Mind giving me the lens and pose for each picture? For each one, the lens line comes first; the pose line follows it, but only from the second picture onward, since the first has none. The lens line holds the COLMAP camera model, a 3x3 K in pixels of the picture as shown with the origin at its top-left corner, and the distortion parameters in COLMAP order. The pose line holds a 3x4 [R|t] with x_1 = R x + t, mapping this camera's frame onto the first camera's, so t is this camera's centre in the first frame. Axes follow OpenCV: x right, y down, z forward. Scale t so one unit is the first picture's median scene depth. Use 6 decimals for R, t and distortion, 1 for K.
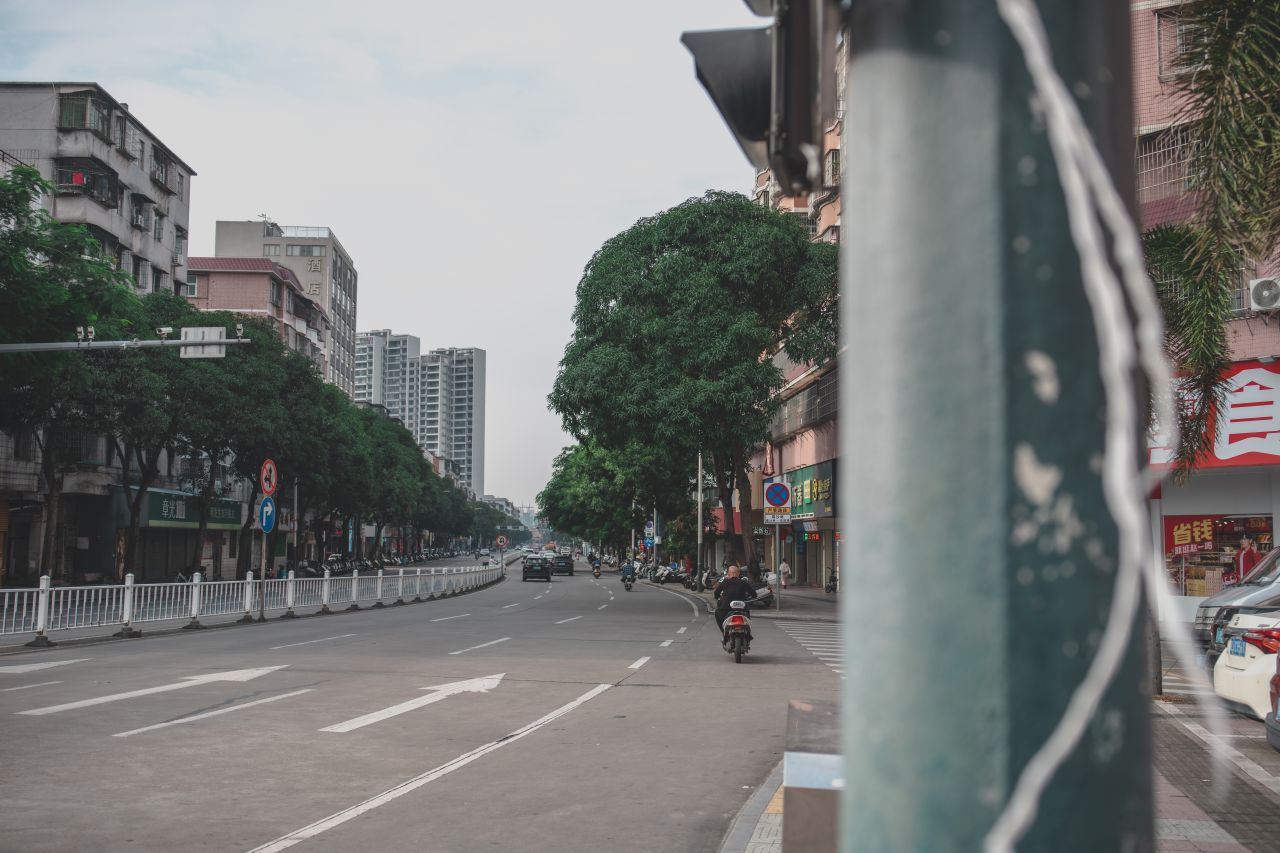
lens RADIAL K [[1280.7, 0, 636.3], [0, 1280.7, 434.1], [0, 0, 1]] dist [-0.014072, 0.000000]
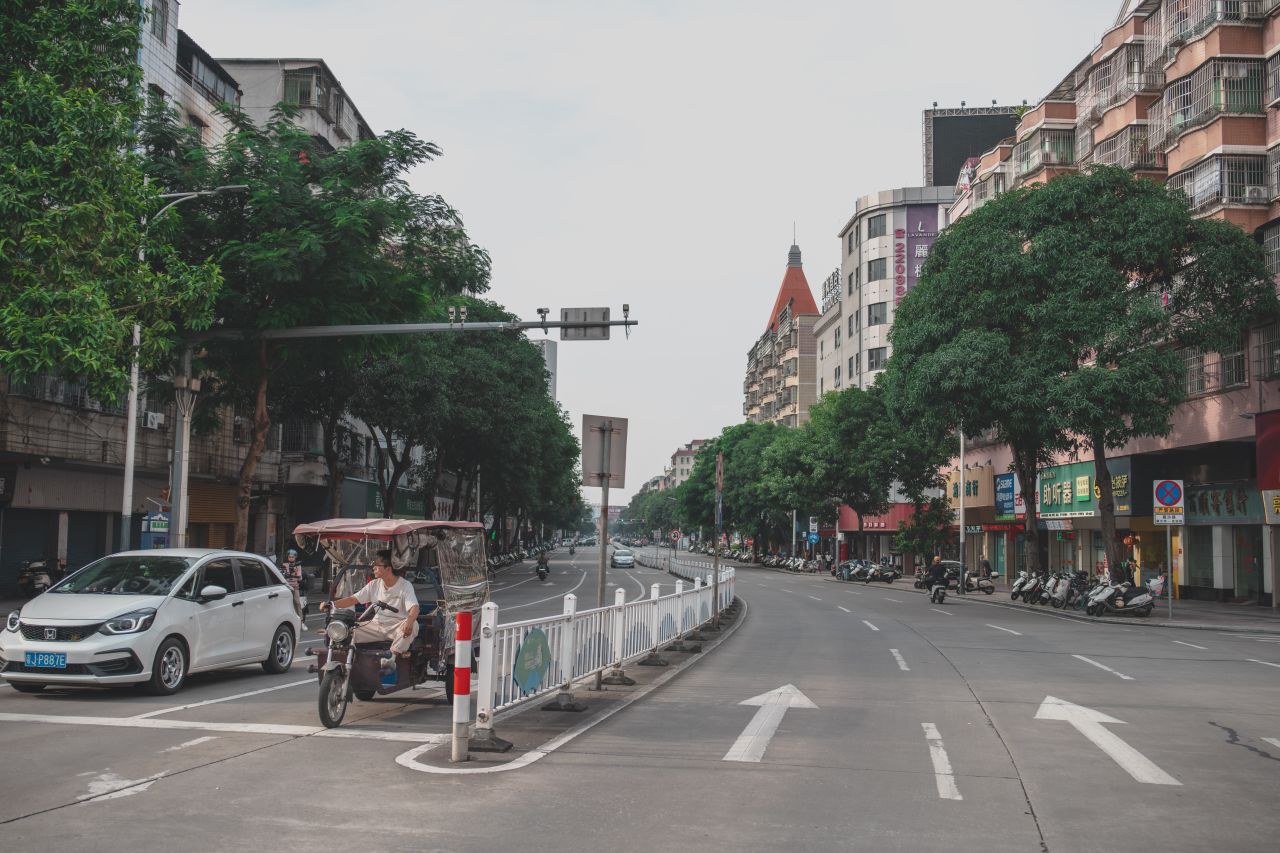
lens RADIAL K [[1280.7, 0, 633.8], [0, 1280.7, 425.6], [0, 0, 1]] dist [-0.014072, 0.000000]
pose [[0.999301, 0.006503, -0.036820, -0.233570], [-0.006530, 0.999978, -0.000614, 0.001903], [0.036815, 0.000854, 0.999322, 0.066538]]
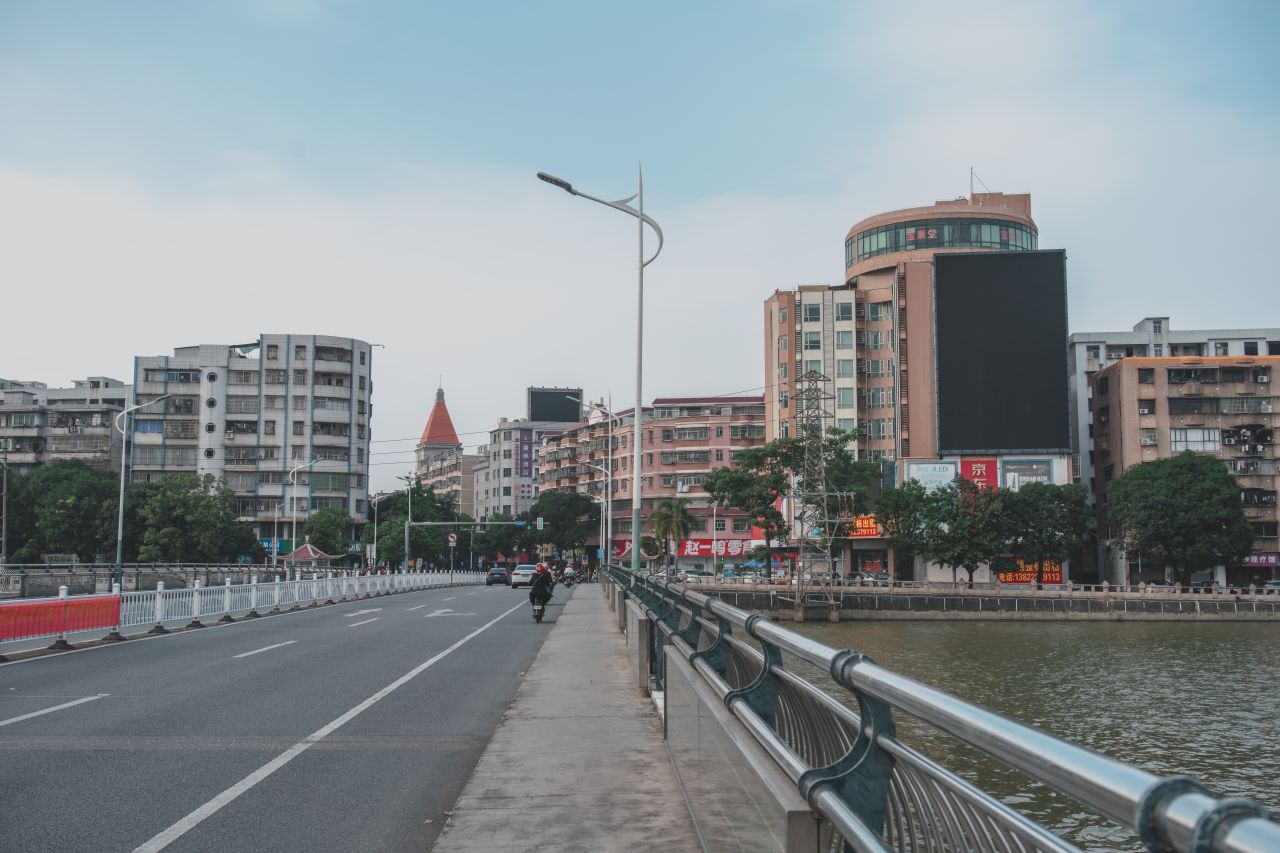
lens RADIAL K [[1280.7, 0, 644.5], [0, 1280.7, 427.1], [0, 0, 1]] dist [-0.014072, 0.000000]
pose [[0.952961, 0.025280, 0.302037, -0.971231], [-0.020181, 0.999596, -0.019992, -0.289383], [-0.302421, 0.012956, 0.953086, -2.986921]]
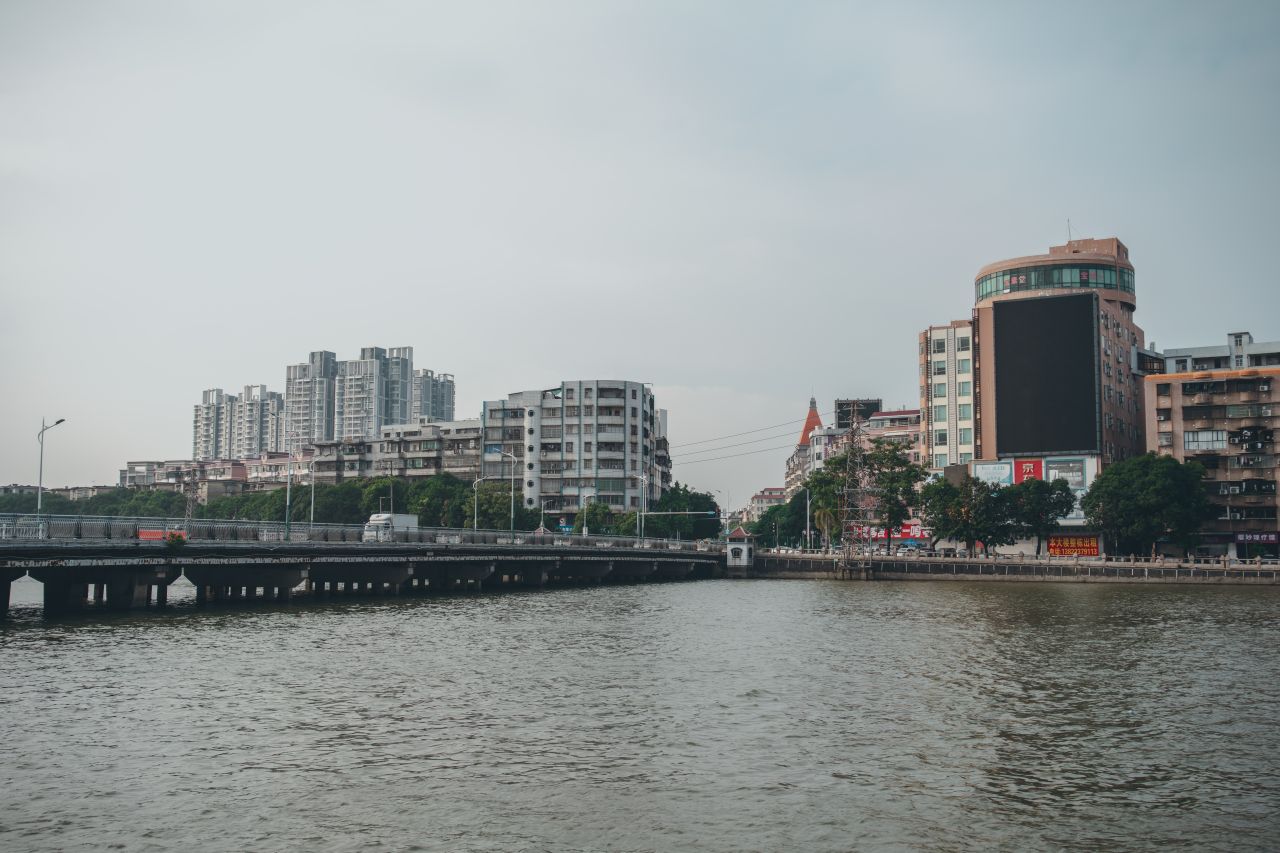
lens RADIAL K [[1280.7, 0, 641.2], [0, 1280.7, 436.7], [0, 0, 1]] dist [-0.014072, 0.000000]
pose [[0.995456, -0.010551, -0.094638, -0.175496], [0.010139, 0.999937, -0.004835, -0.348492], [0.094683, 0.003853, 0.995500, -4.220030]]
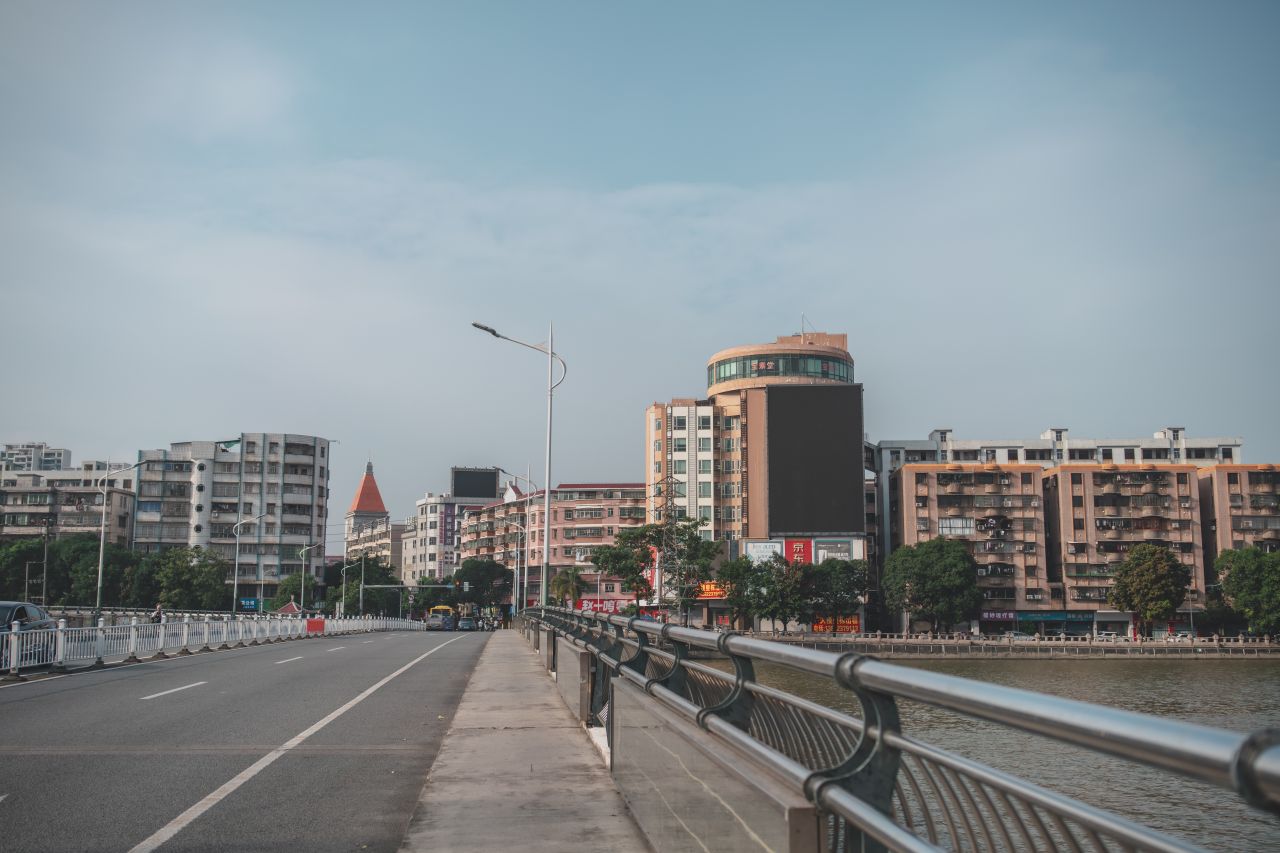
lens RADIAL K [[1280.7, 0, 643.6], [0, 1280.7, 425.1], [0, 0, 1]] dist [-0.014072, 0.000000]
pose [[0.930746, 0.050739, 0.362129, -1.217190], [-0.027161, 0.997184, -0.069908, -0.349454], [-0.364656, 0.055231, 0.929503, -3.863337]]
